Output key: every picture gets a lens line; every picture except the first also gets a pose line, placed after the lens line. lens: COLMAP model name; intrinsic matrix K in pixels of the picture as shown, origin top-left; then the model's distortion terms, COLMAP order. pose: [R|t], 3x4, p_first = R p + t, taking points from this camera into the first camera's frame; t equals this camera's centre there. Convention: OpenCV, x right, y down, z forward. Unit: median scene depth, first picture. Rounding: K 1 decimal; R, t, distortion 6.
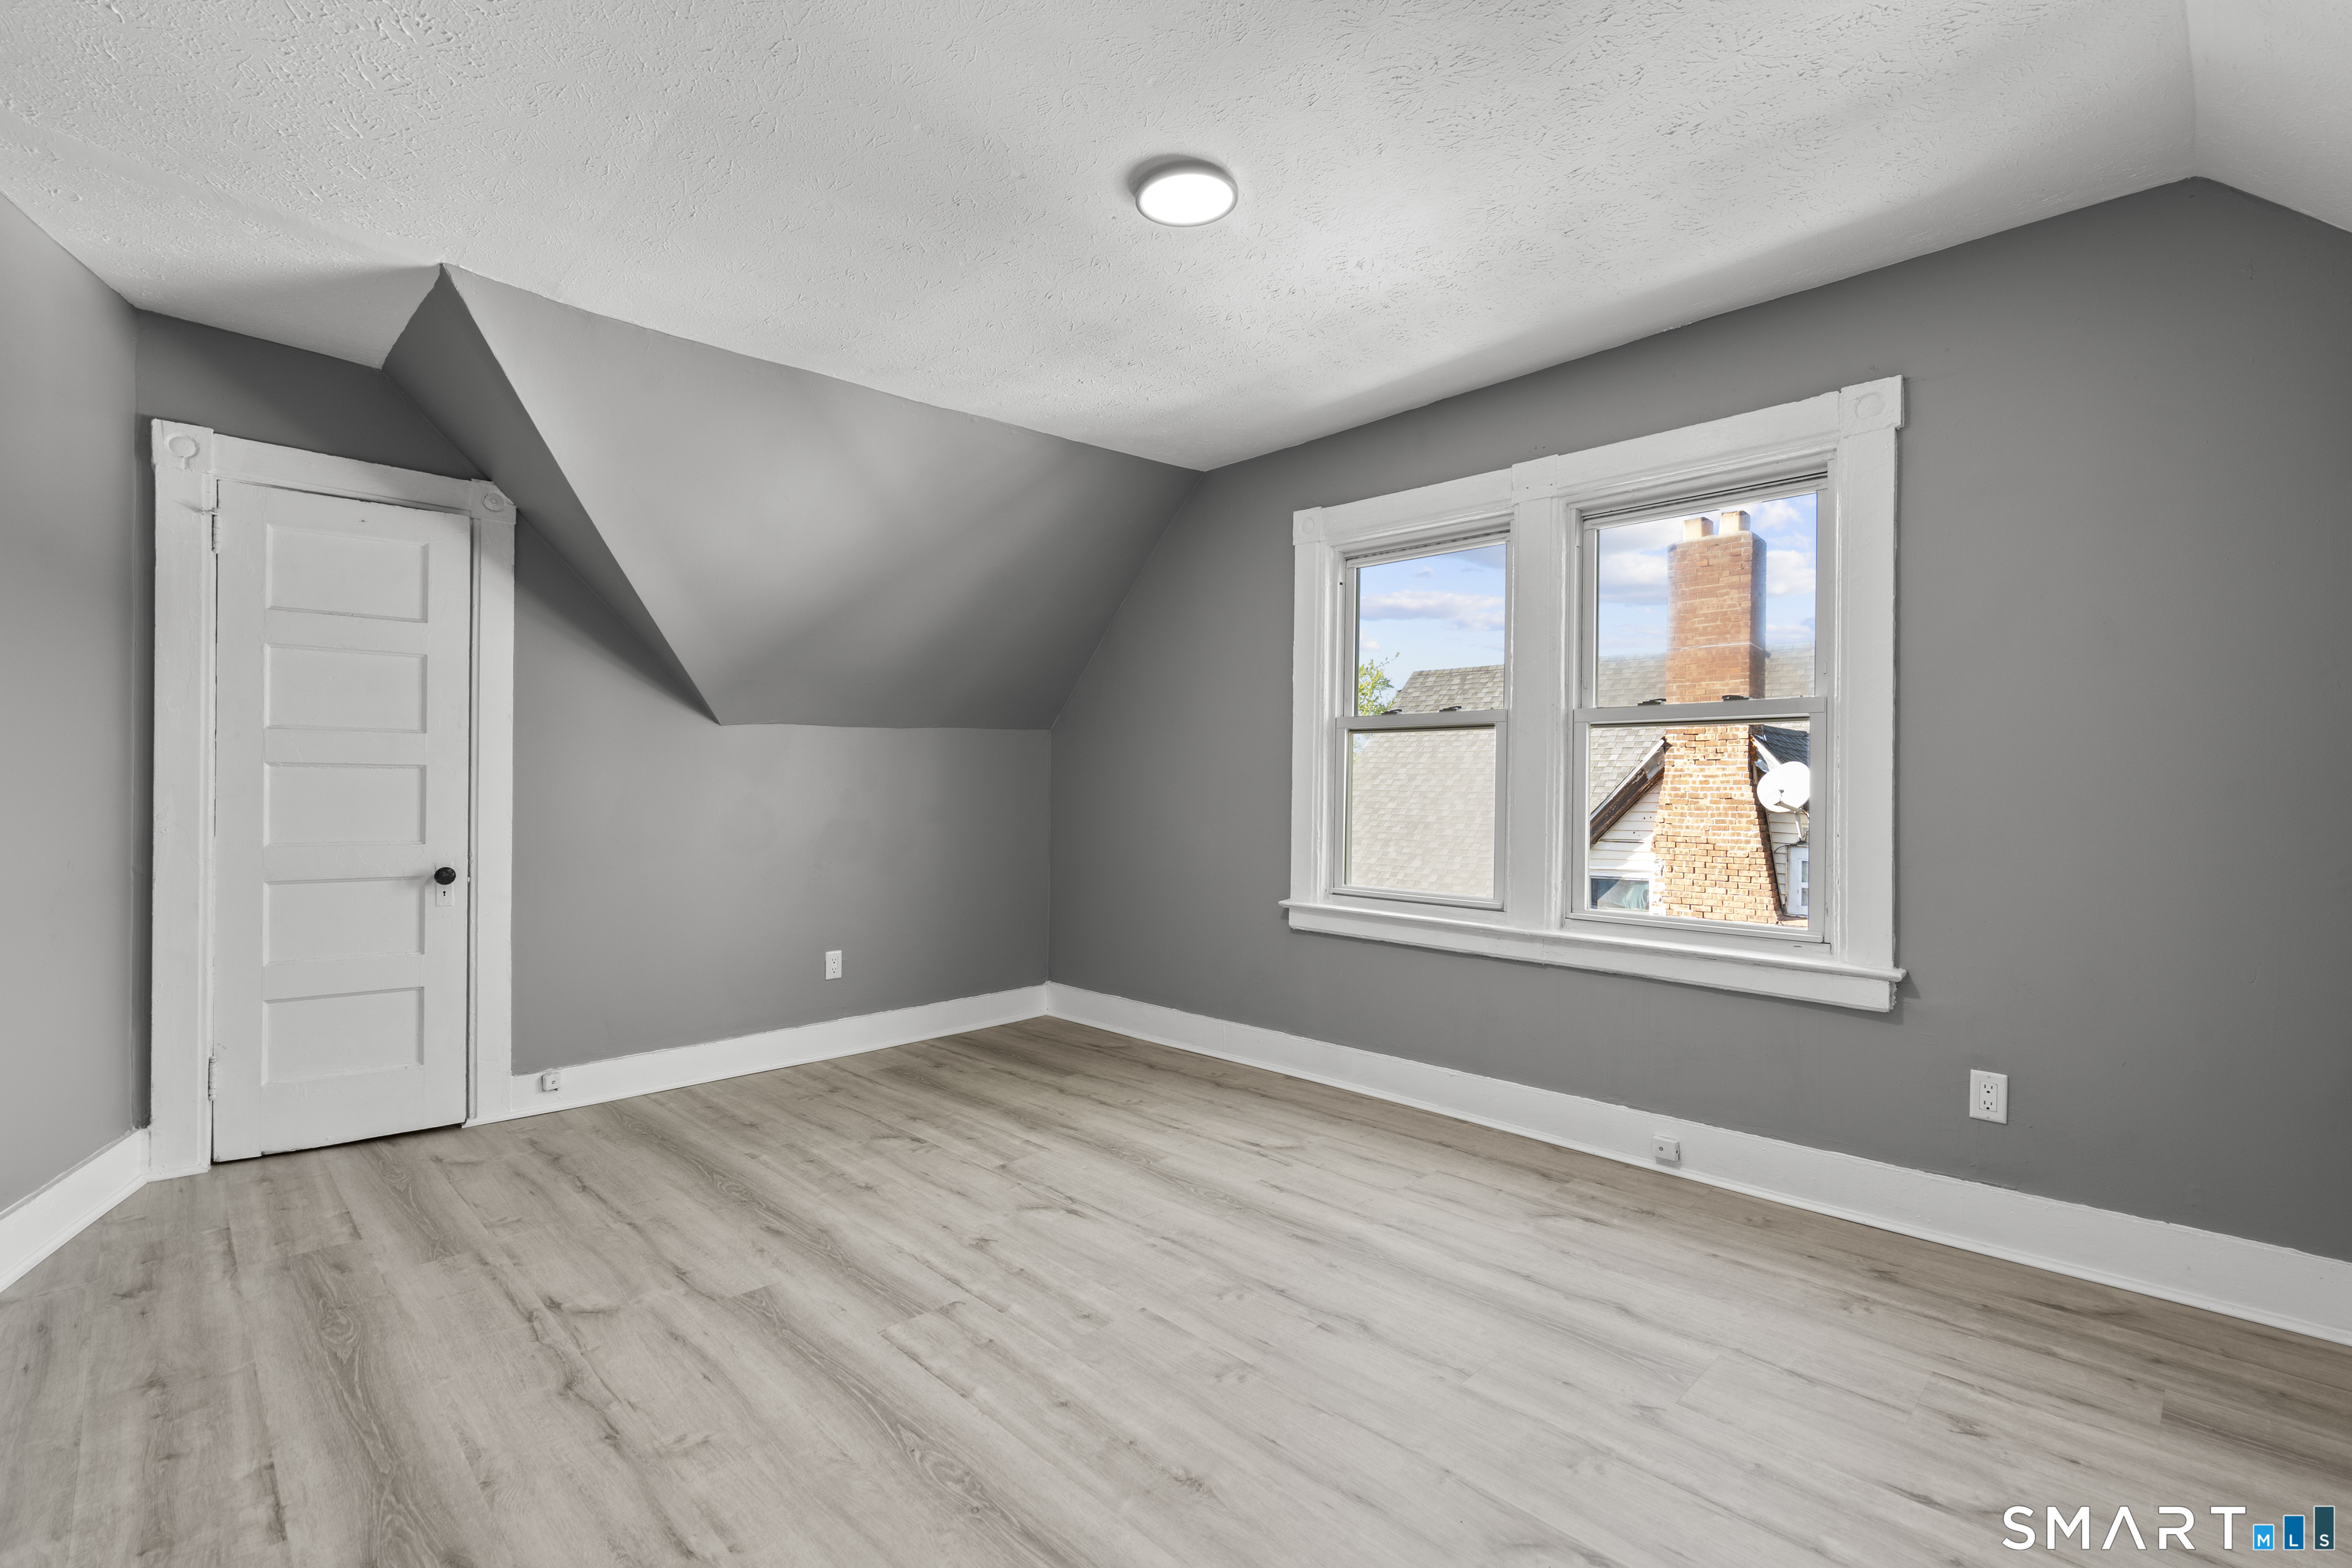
lens RADIAL K [[1052.4, 0, 1171.2], [0, 1052.4, 783.6], [0, 0, 1]] dist [-0.009201, 0.004366]
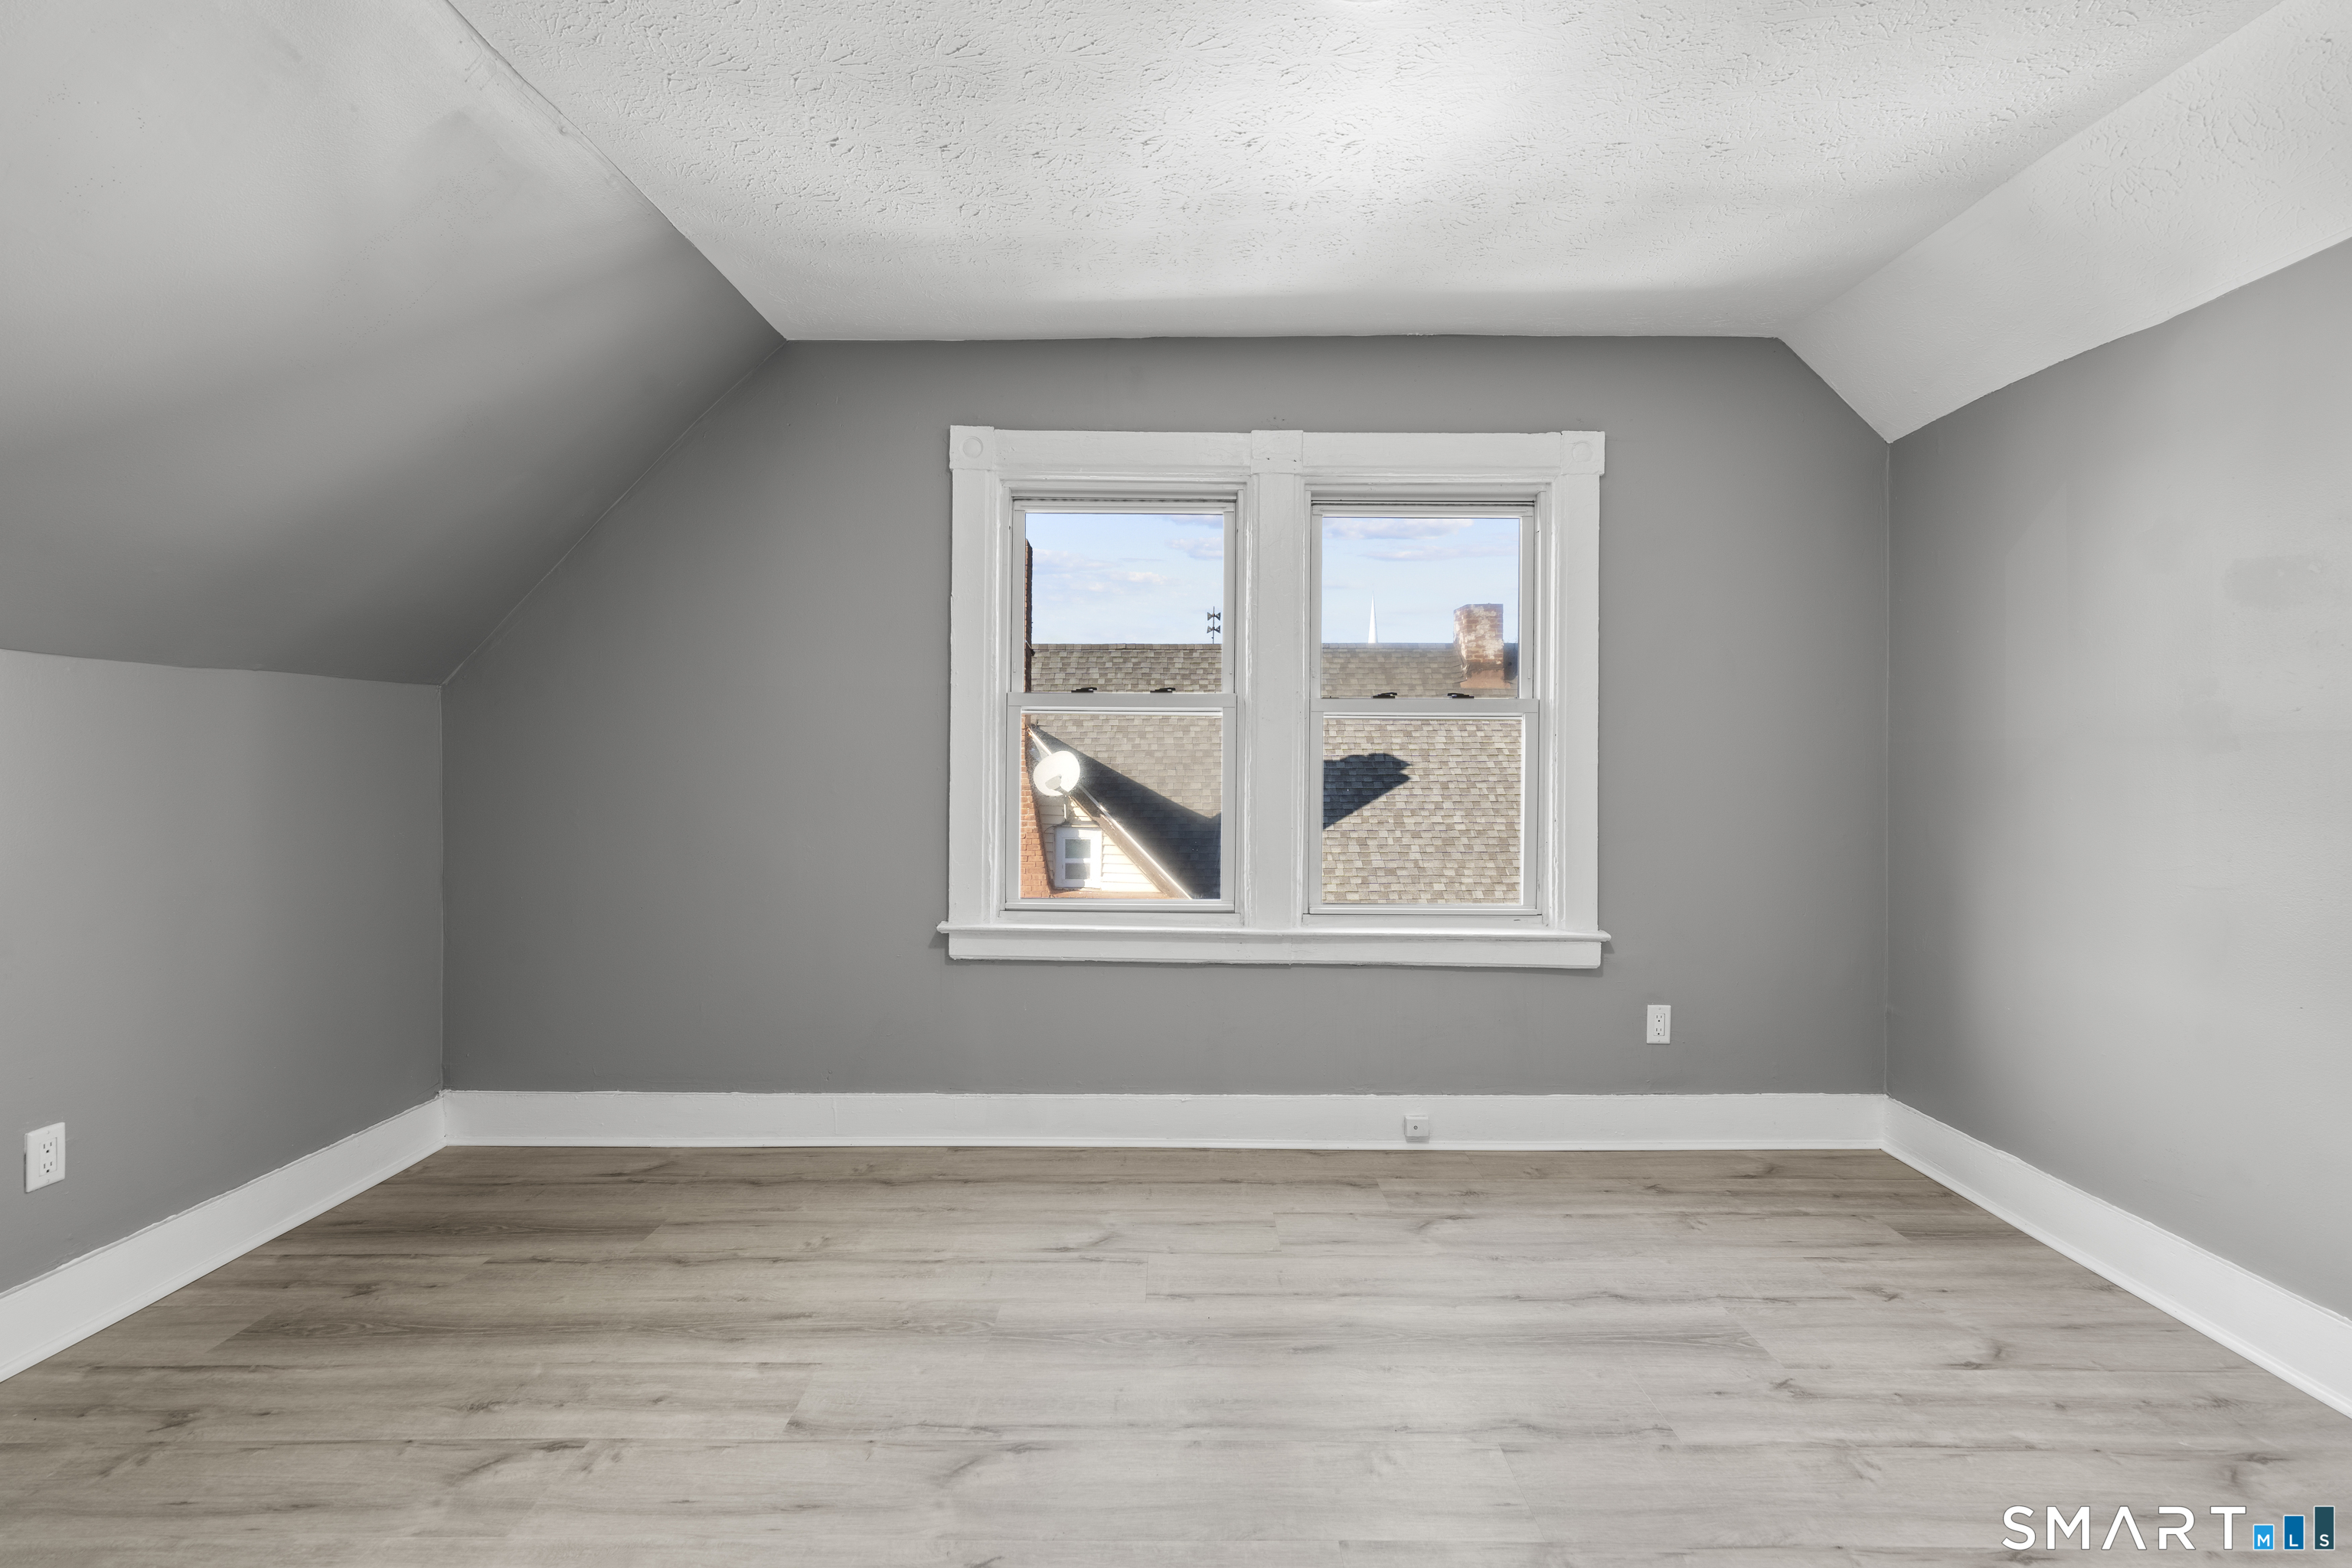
lens RADIAL K [[1052.4, 0, 1171.2], [0, 1052.4, 783.6], [0, 0, 1]] dist [-0.009201, 0.004366]
pose [[0.700008, -0.007314, 0.714097, -0.401987], [-0.002605, 0.999915, 0.012795, -0.003792], [-0.714130, -0.010817, 0.699930, 0.411184]]
